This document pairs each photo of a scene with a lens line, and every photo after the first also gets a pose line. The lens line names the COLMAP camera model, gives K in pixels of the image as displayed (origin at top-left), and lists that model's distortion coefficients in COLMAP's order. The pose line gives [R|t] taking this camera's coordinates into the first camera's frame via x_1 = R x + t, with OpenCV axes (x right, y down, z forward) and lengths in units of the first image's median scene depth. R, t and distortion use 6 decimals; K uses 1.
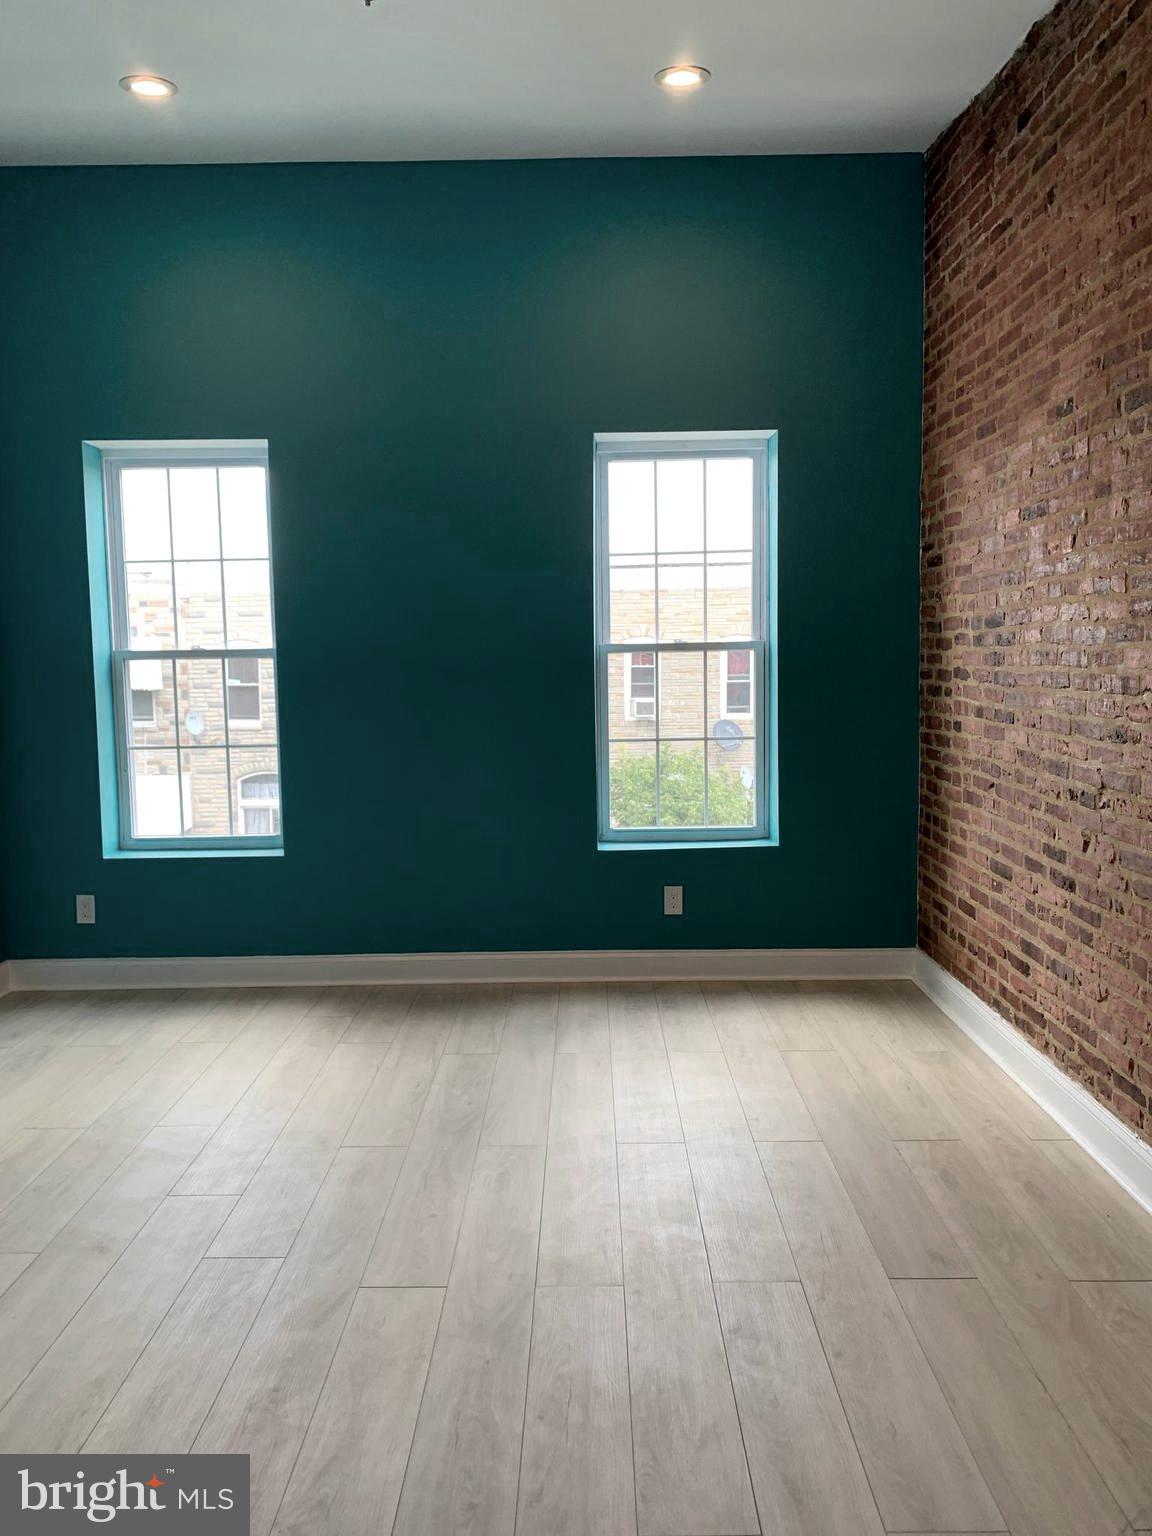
lens RADIAL K [[1181.7, 0, 570.6], [0, 1181.7, 766.5], [0, 0, 1]] dist [0.037456, -0.035188]
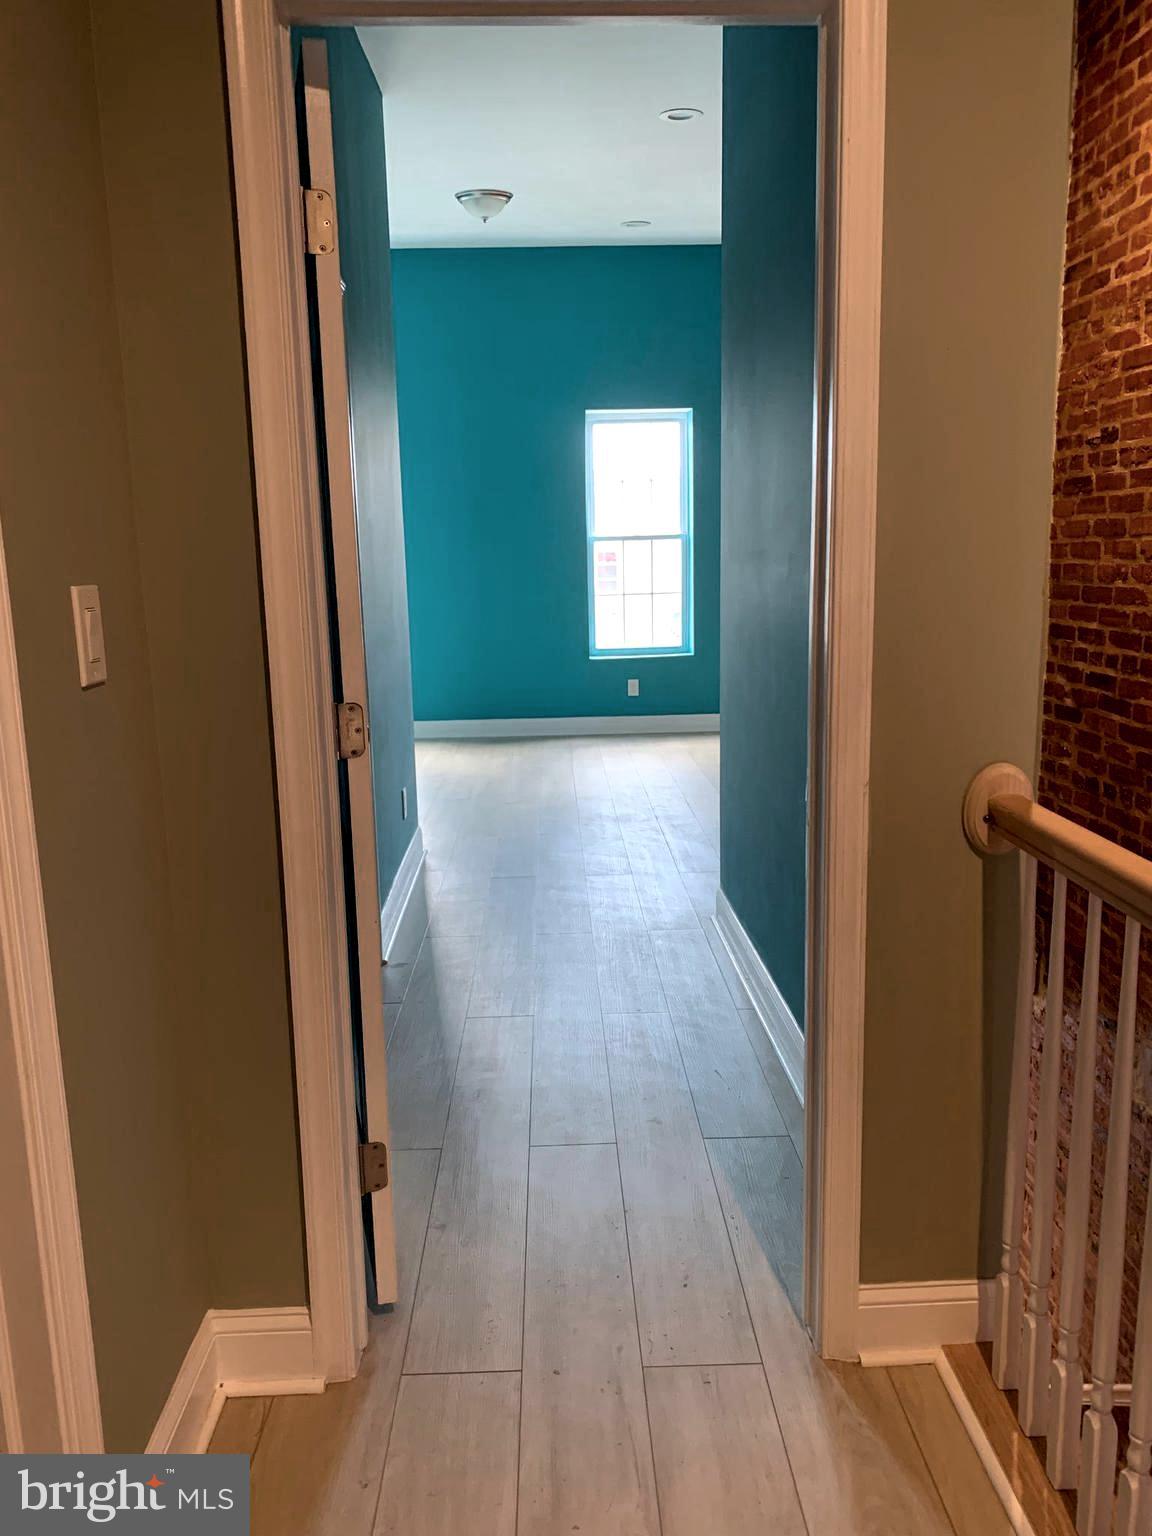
lens RADIAL K [[1181.7, 0, 581.7], [0, 1181.7, 772.8], [0, 0, 1]] dist [0.037456, -0.035188]
pose [[0.998872, -0.012334, 0.045865, -0.066680], [0.007902, 0.995389, 0.095590, 0.071496], [-0.046832, -0.095119, 0.994364, -0.708496]]
